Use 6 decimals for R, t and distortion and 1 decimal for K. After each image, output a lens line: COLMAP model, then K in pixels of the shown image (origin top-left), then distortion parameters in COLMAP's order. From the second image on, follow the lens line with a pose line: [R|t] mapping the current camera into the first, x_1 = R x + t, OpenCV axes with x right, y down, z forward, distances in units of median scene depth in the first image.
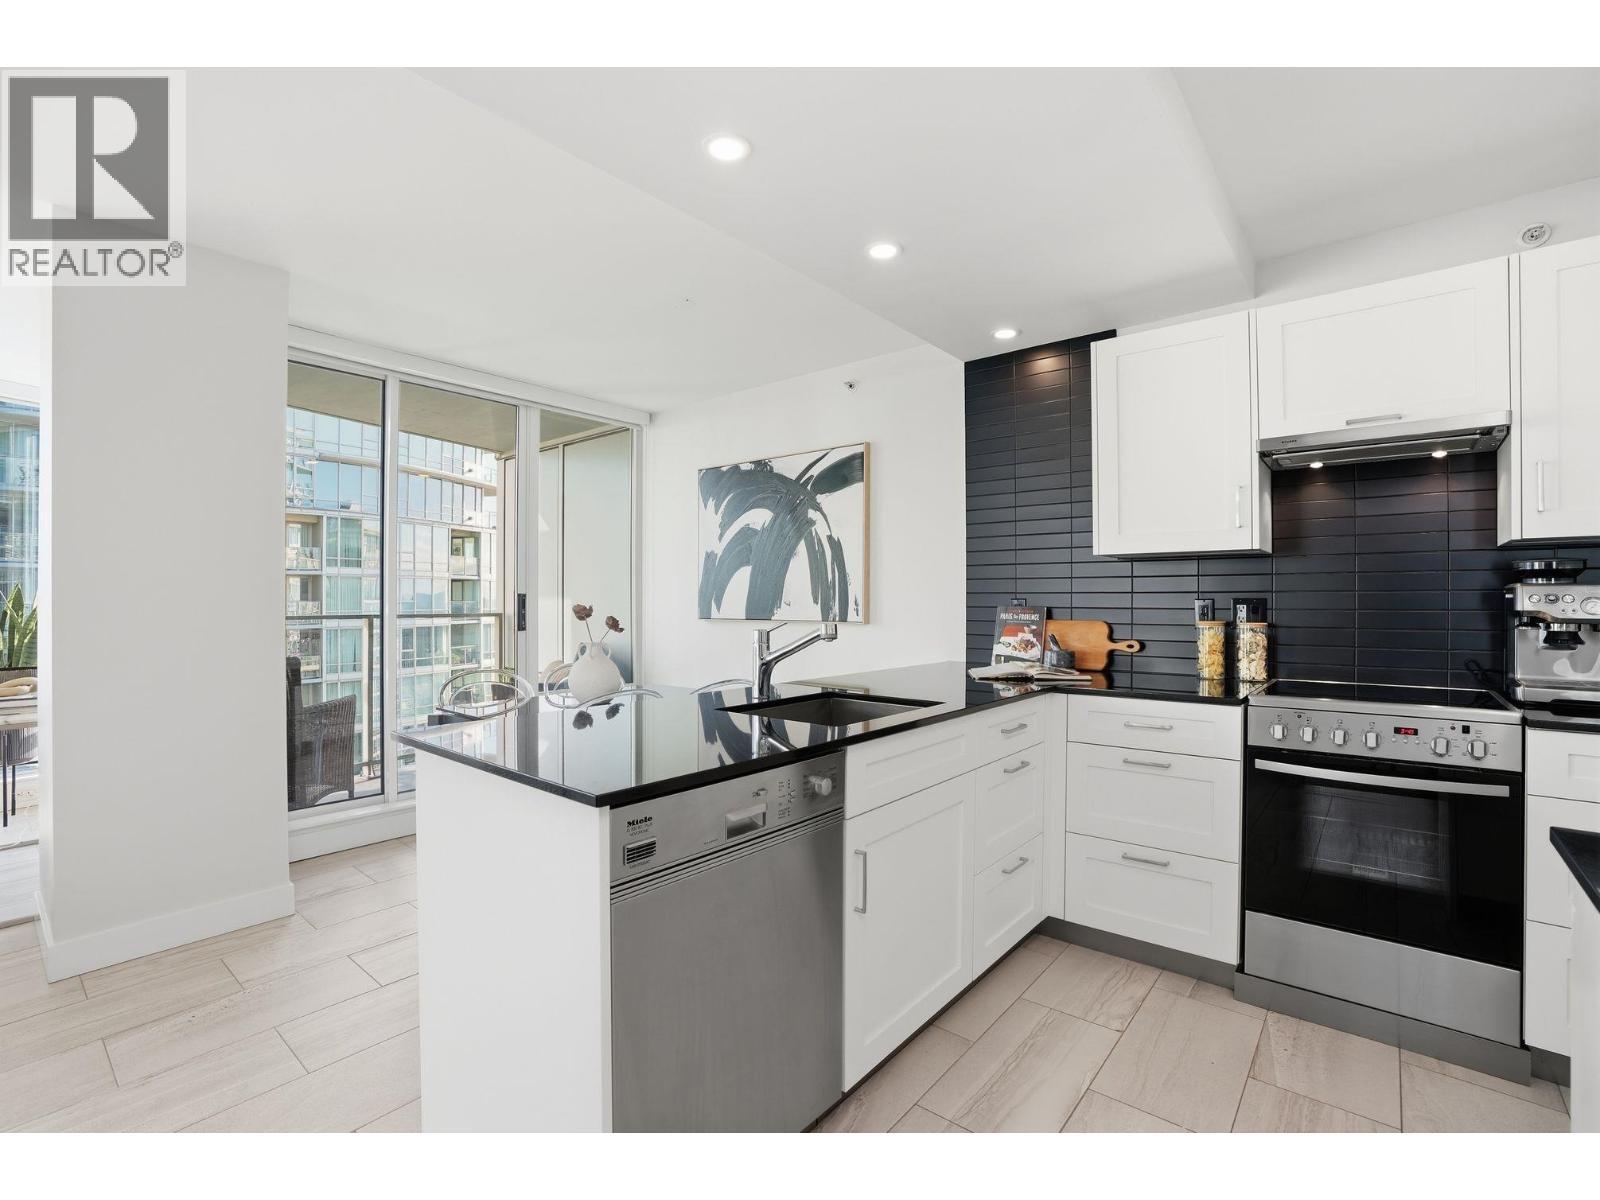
lens RADIAL K [[735.0, 0, 807.3], [0, 735.0, 601.7], [0, 0, 1]] dist [-0.060868, 0.018212]
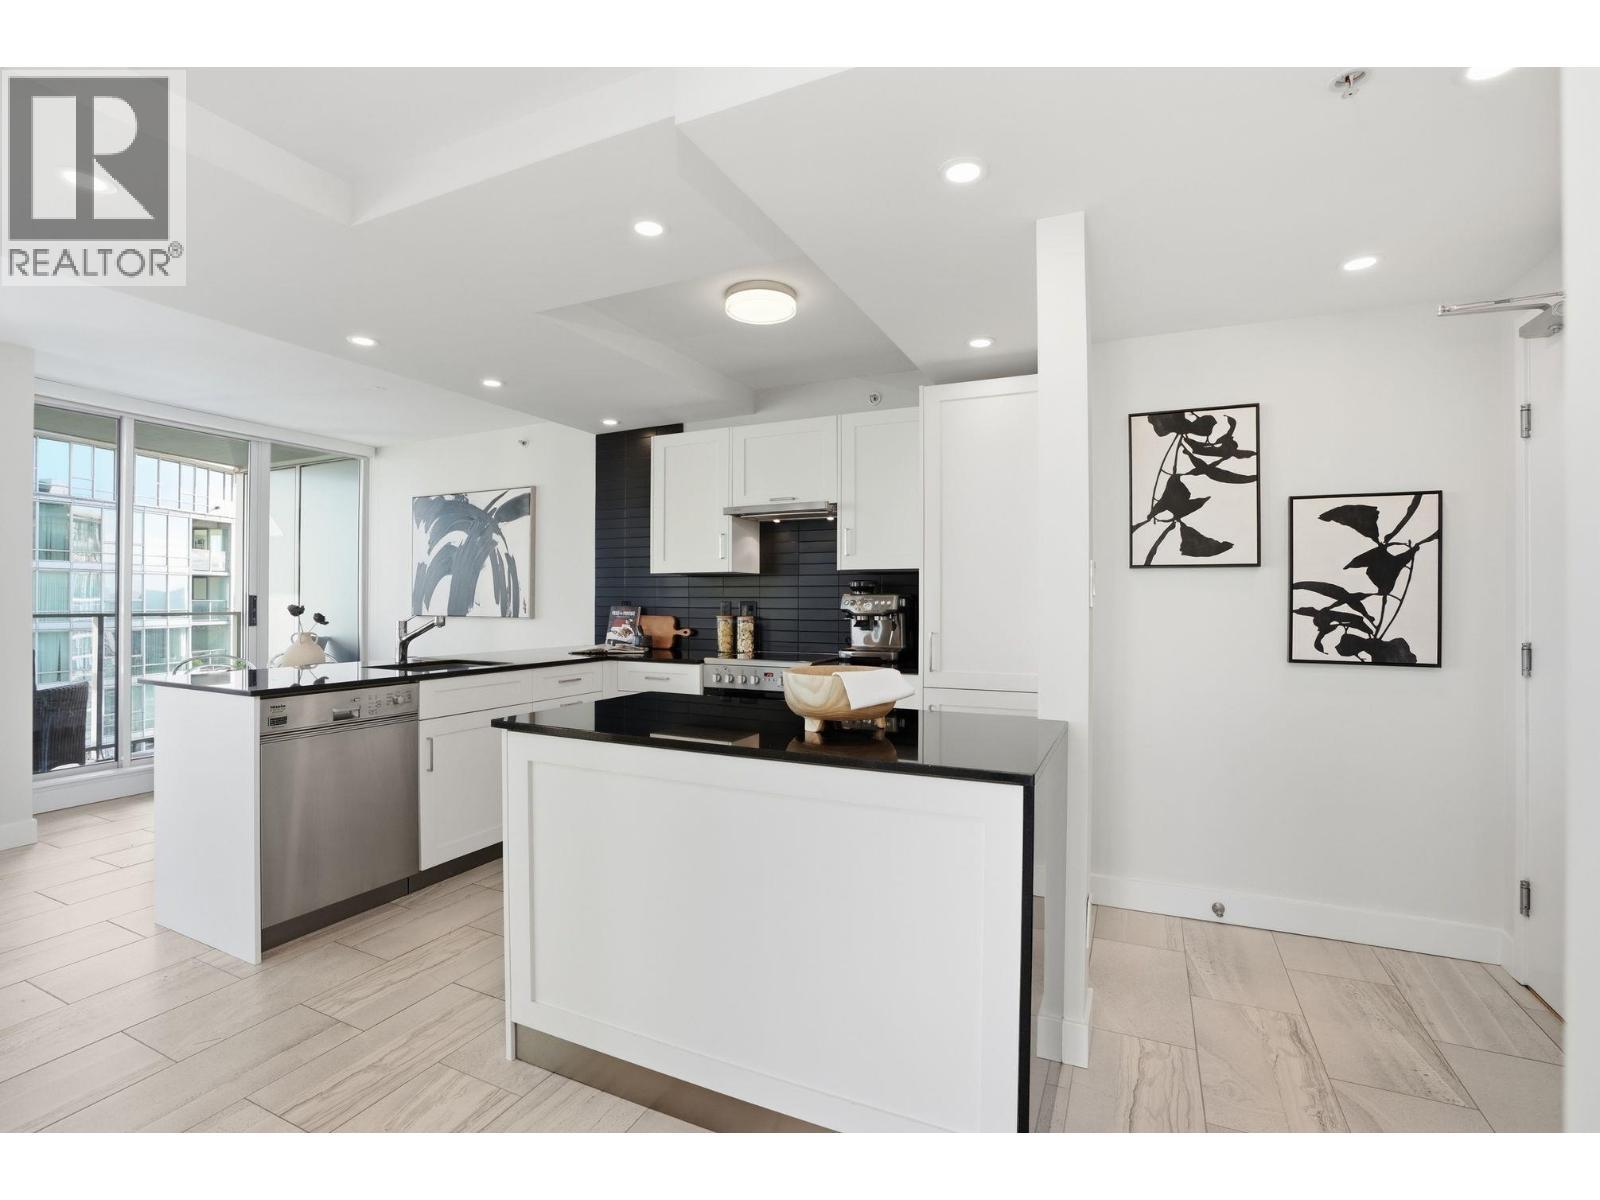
lens RADIAL K [[735.0, 0, 809.1], [0, 735.0, 600.7], [0, 0, 1]] dist [-0.060868, 0.018212]
pose [[0.966683, 0.003129, 0.255958, 0.324810], [-0.002624, 0.999994, -0.002311, -0.002997], [-0.255963, 0.001562, 0.966685, -0.622191]]
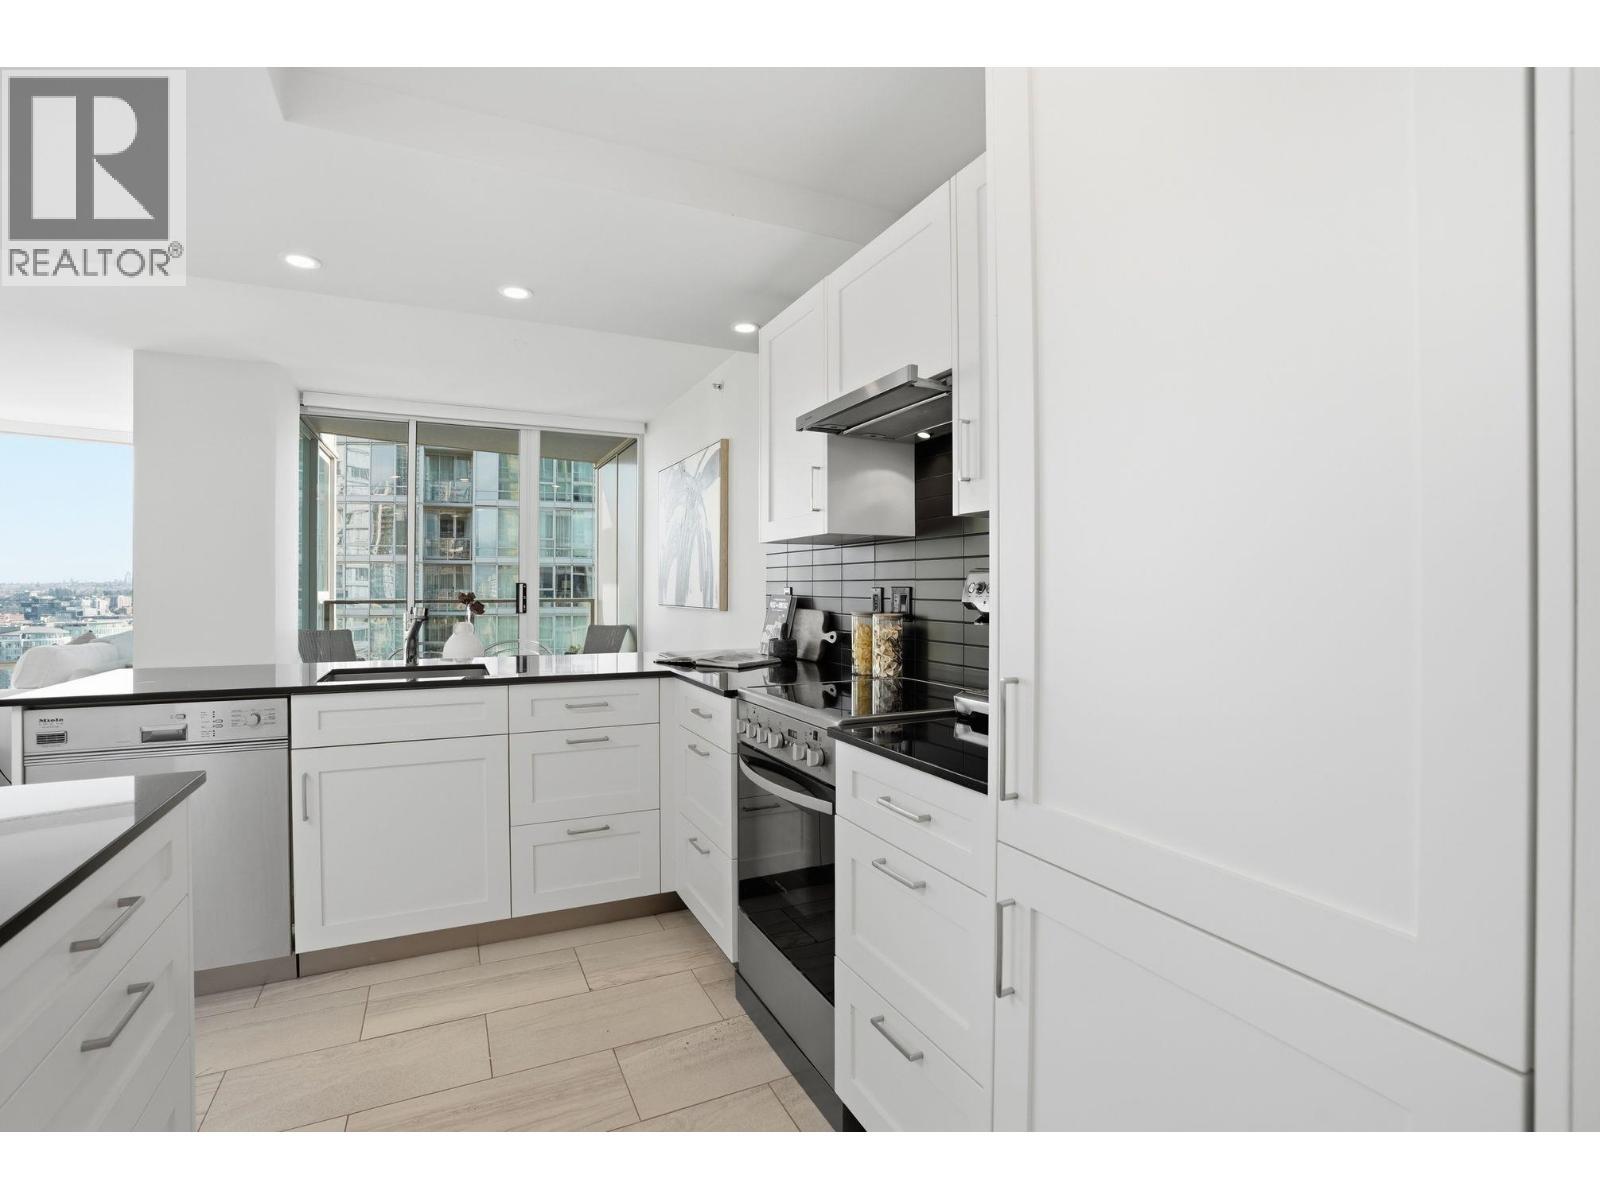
lens RADIAL K [[735.0, 0, 806.2], [0, 735.0, 593.7], [0, 0, 1]] dist [-0.060868, 0.018212]
pose [[0.910992, 0.005070, -0.412394, 0.886303], [-0.002980, 0.999979, 0.005710, -0.001220], [0.412414, -0.003973, 0.910988, 0.111460]]
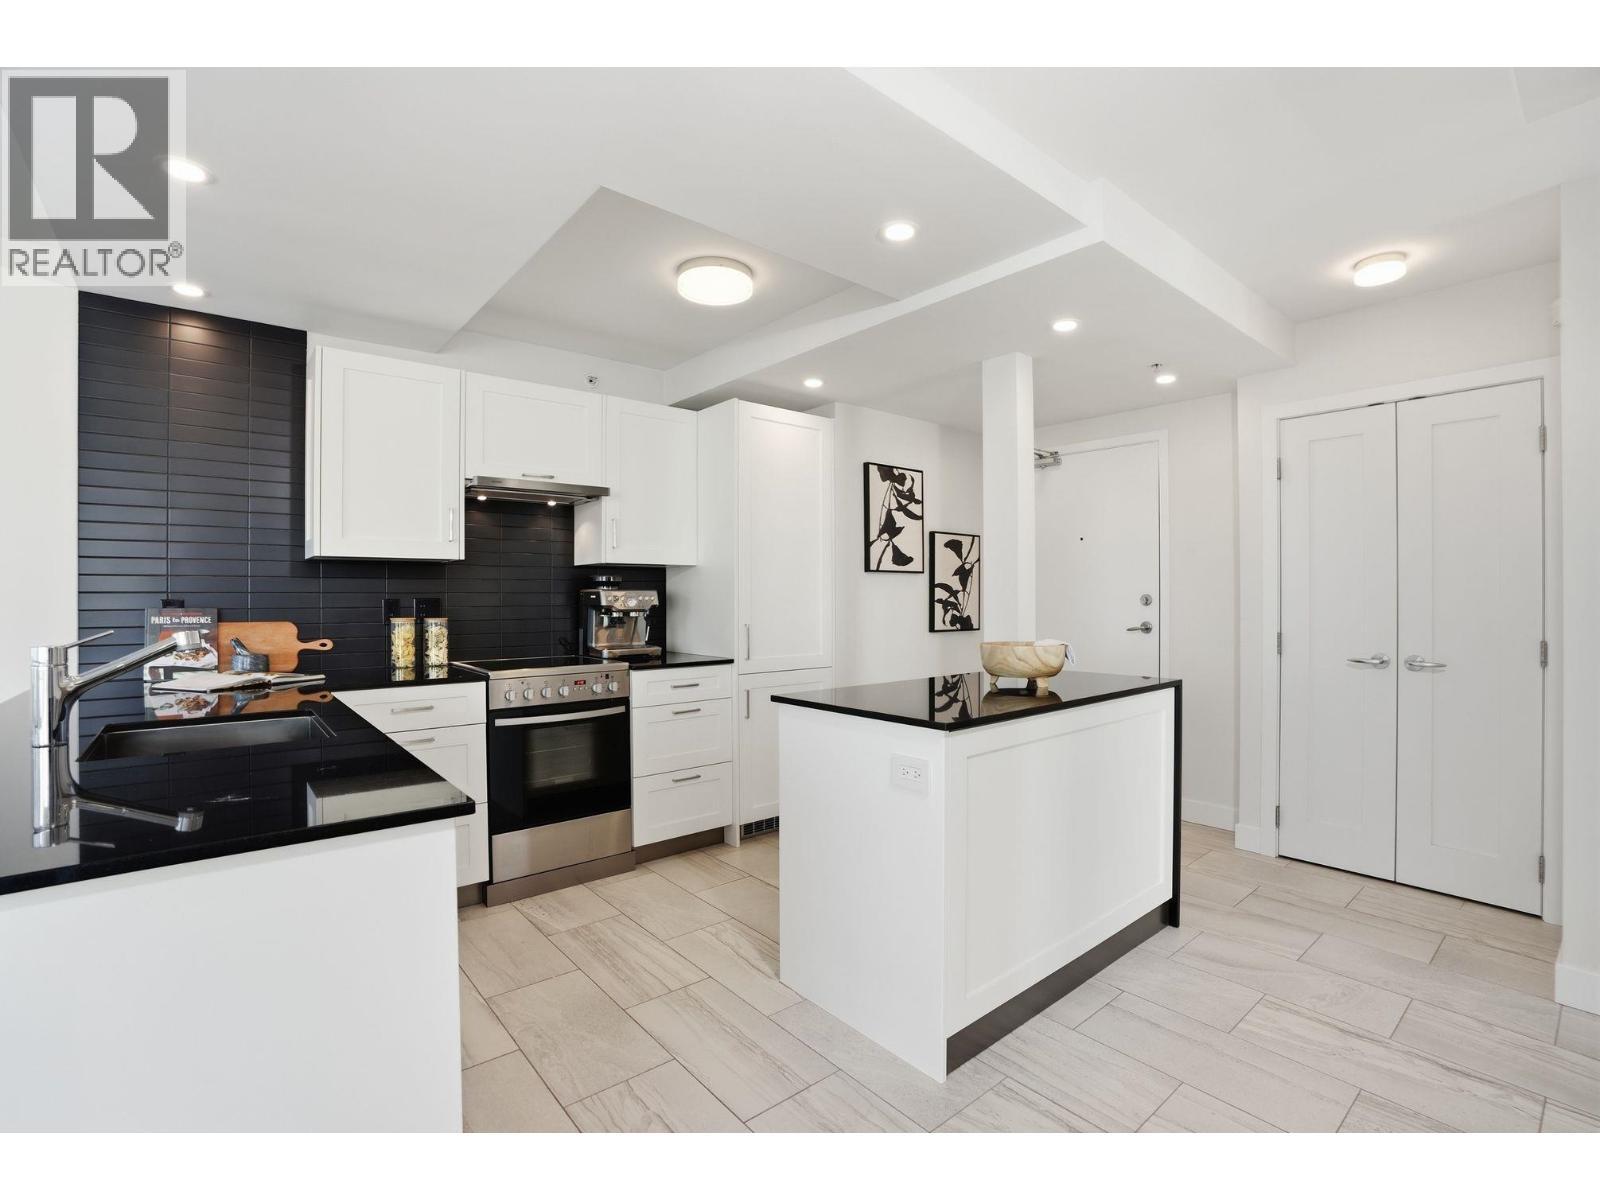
lens RADIAL K [[735.0, 0, 803.8], [0, 735.0, 594.5], [0, 0, 1]] dist [-0.060868, 0.018212]
pose [[0.183316, 0.005296, 0.983040, -0.469136], [0.006814, 0.999955, -0.006658, 0.001524], [-0.983030, 0.007919, 0.183272, 0.153515]]
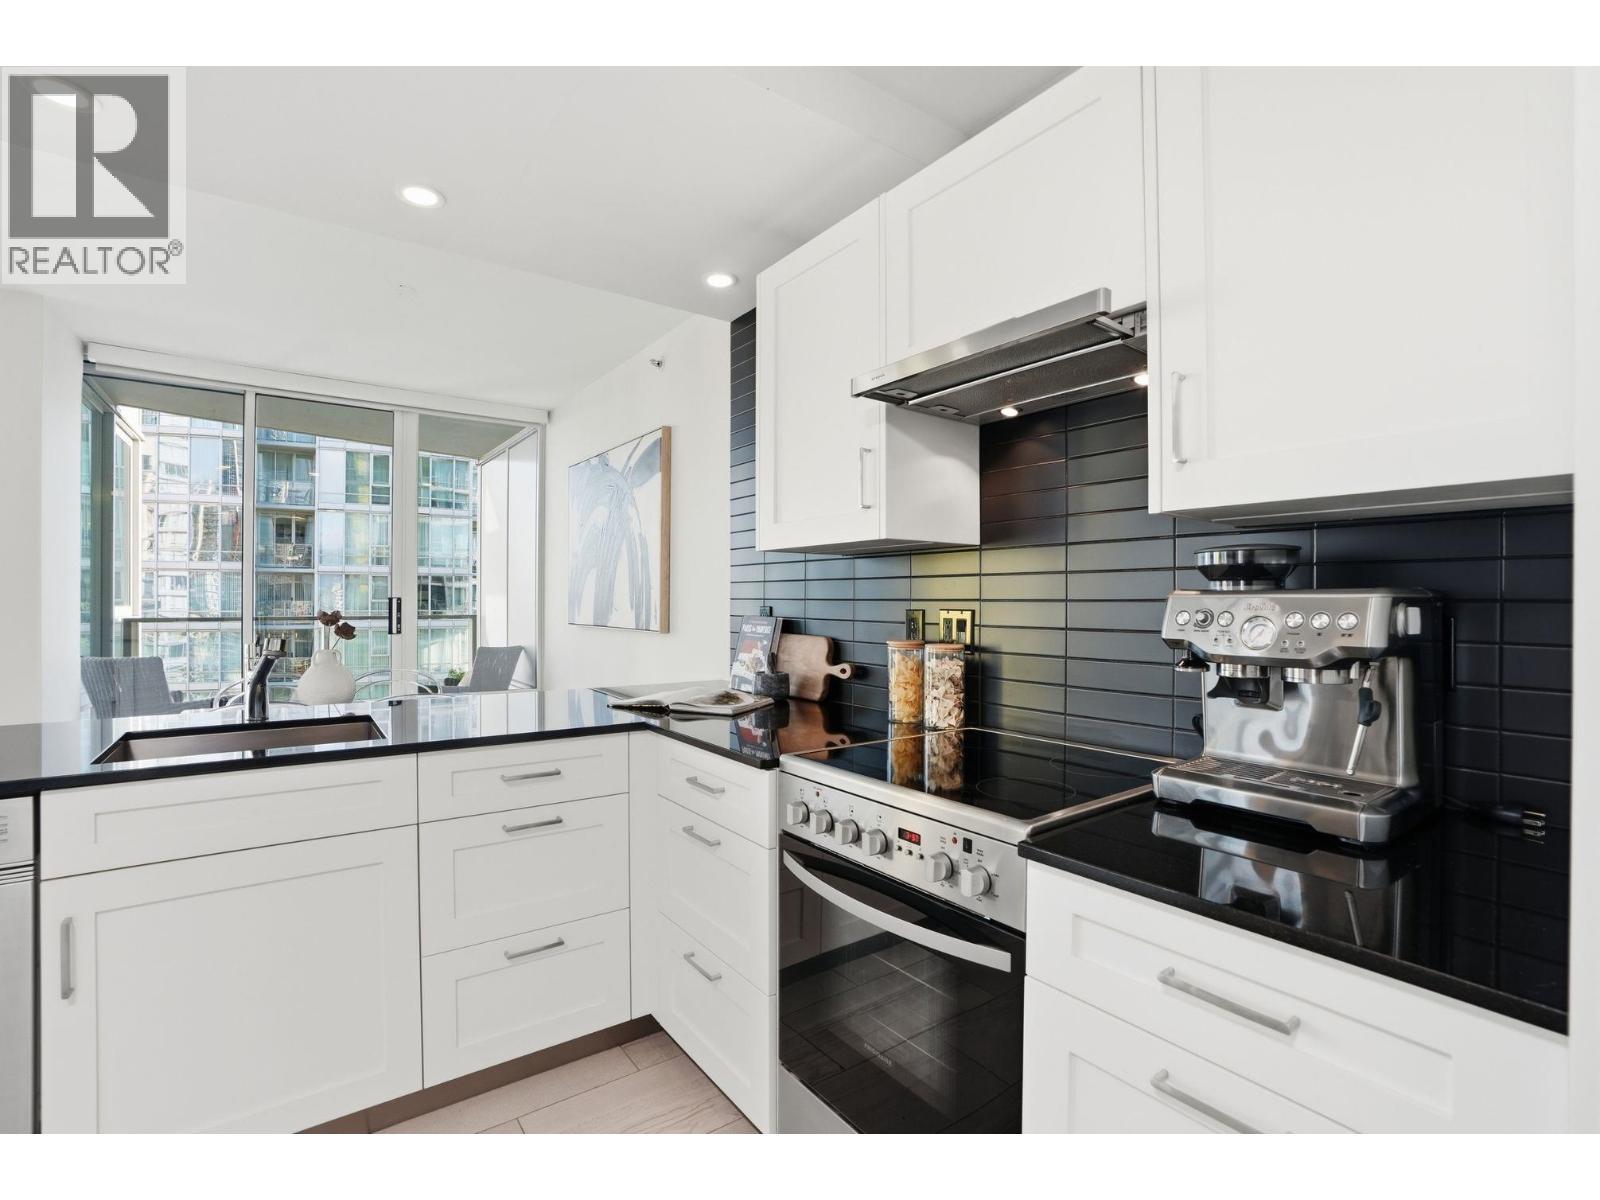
lens RADIAL K [[735.0, 0, 813.7], [0, 735.0, 606.6], [0, 0, 1]] dist [-0.060868, 0.018212]
pose [[0.969786, 0.006112, -0.243880, 0.653479], [-0.004724, 0.999969, 0.006277, -0.011357], [0.243911, -0.004935, 0.969785, 0.269998]]
